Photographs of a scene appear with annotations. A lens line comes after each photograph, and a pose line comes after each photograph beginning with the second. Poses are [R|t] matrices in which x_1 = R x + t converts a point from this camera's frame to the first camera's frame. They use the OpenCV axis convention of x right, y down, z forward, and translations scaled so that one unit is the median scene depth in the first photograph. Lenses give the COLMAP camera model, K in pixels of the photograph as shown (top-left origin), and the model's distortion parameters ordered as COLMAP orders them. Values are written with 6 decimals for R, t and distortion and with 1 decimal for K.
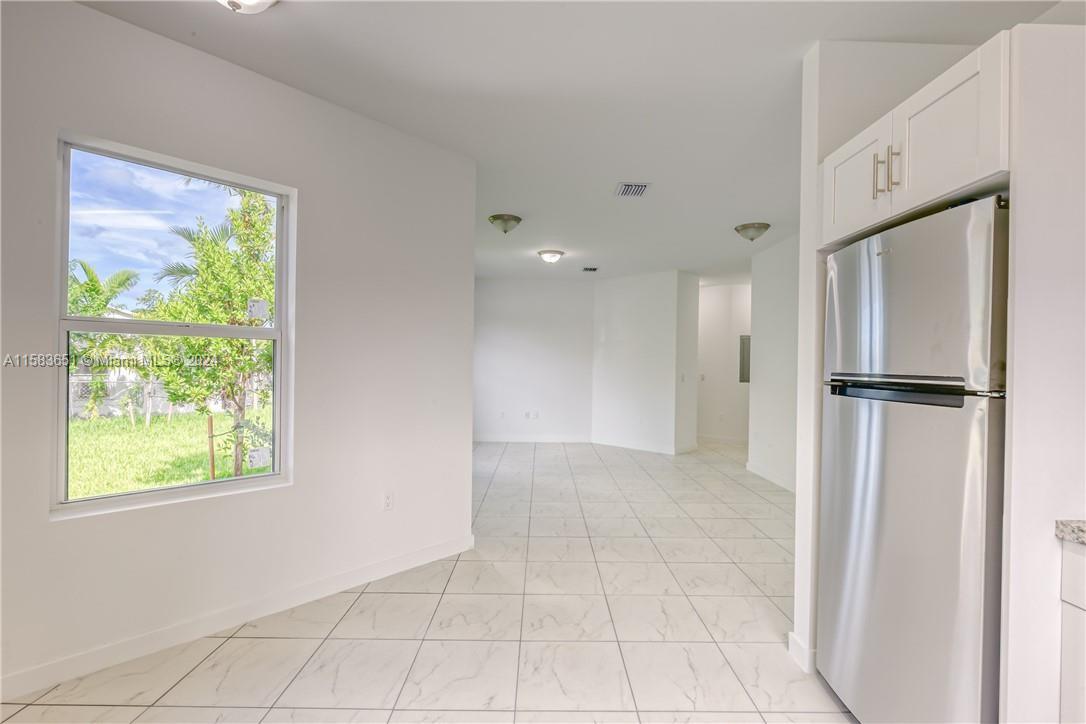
lens RADIAL K [[494.2, 0, 550.0], [0, 494.2, 361.3], [0, 0, 1]] dist [0.014505, -0.001345]
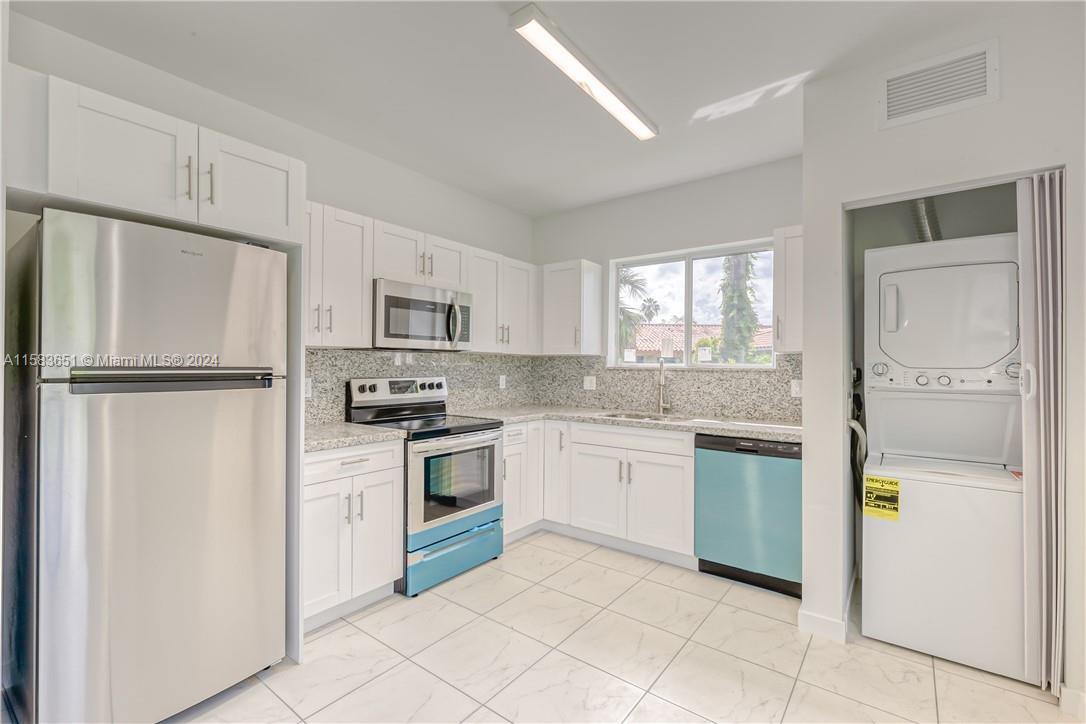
lens RADIAL K [[494.2, 0, 541.7], [0, 494.2, 361.6], [0, 0, 1]] dist [0.014505, -0.001345]
pose [[-0.788245, -0.015760, 0.615159, -0.235443], [-0.019713, 0.999806, 0.000356, -0.000077], [-0.615045, -0.011846, -0.788403, 0.513266]]
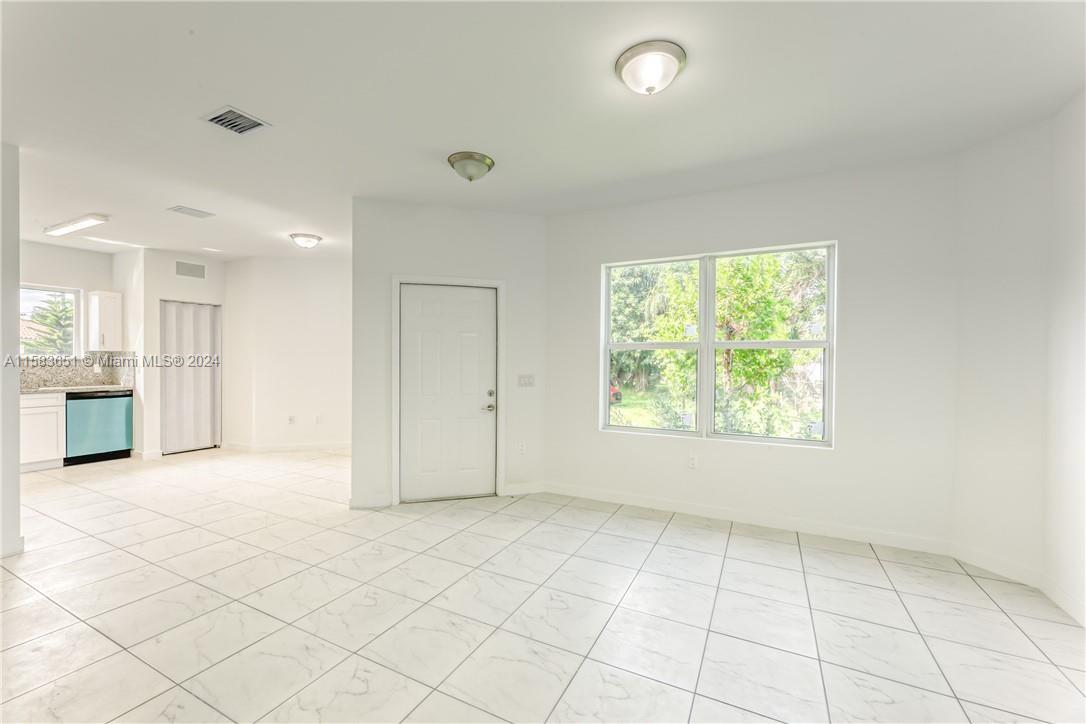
lens RADIAL K [[447.8, 0, 548.2], [0, 447.8, 359.2], [0, 0, 1]] dist [0.000754, 0.000922]
pose [[-0.451223, -0.025763, -0.892039, 0.440692], [-0.013837, 0.999665, -0.021871, 0.013019], [0.892304, 0.002474, -0.451429, 1.431387]]
